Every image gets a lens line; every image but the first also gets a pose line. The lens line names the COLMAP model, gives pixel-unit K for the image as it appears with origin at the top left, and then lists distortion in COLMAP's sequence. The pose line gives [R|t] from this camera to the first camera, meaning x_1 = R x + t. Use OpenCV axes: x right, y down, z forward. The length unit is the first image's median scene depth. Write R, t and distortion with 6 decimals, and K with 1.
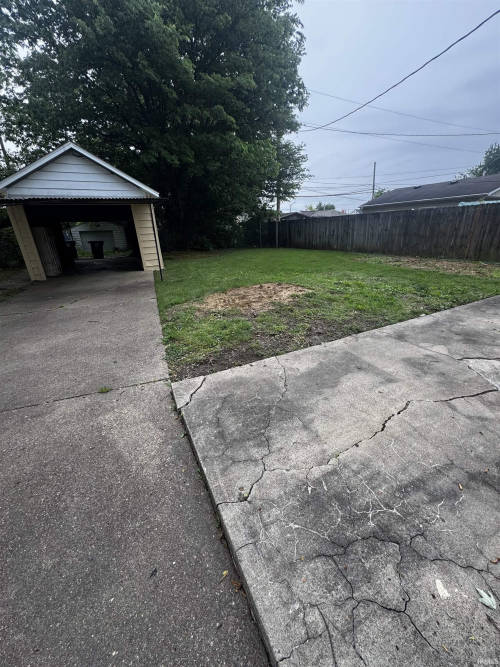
lens RADIAL K [[263.7, 0, 250.0], [0, 263.7, 333.5], [0, 0, 1]] dist [-0.011793, 0.000011]
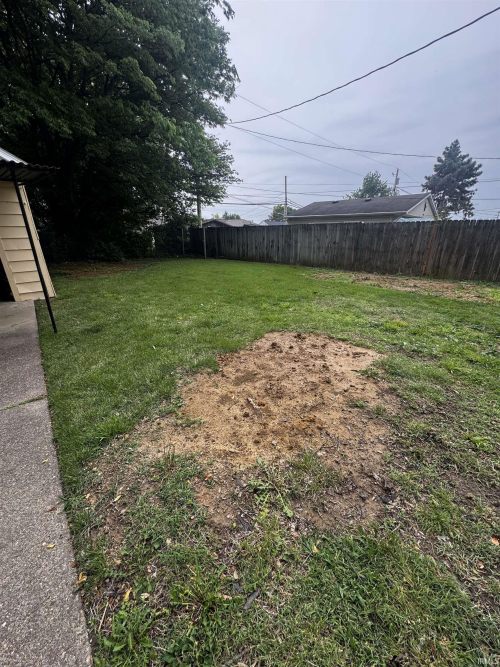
lens RADIAL K [[263.7, 0, 250.0], [0, 263.7, 333.5], [0, 0, 1]] dist [-0.011793, 0.000011]
pose [[0.945431, -0.074400, 0.317214, -0.071843], [0.082409, 0.996528, -0.011886, -0.082081], [-0.315228, 0.037379, 0.948280, 0.206870]]
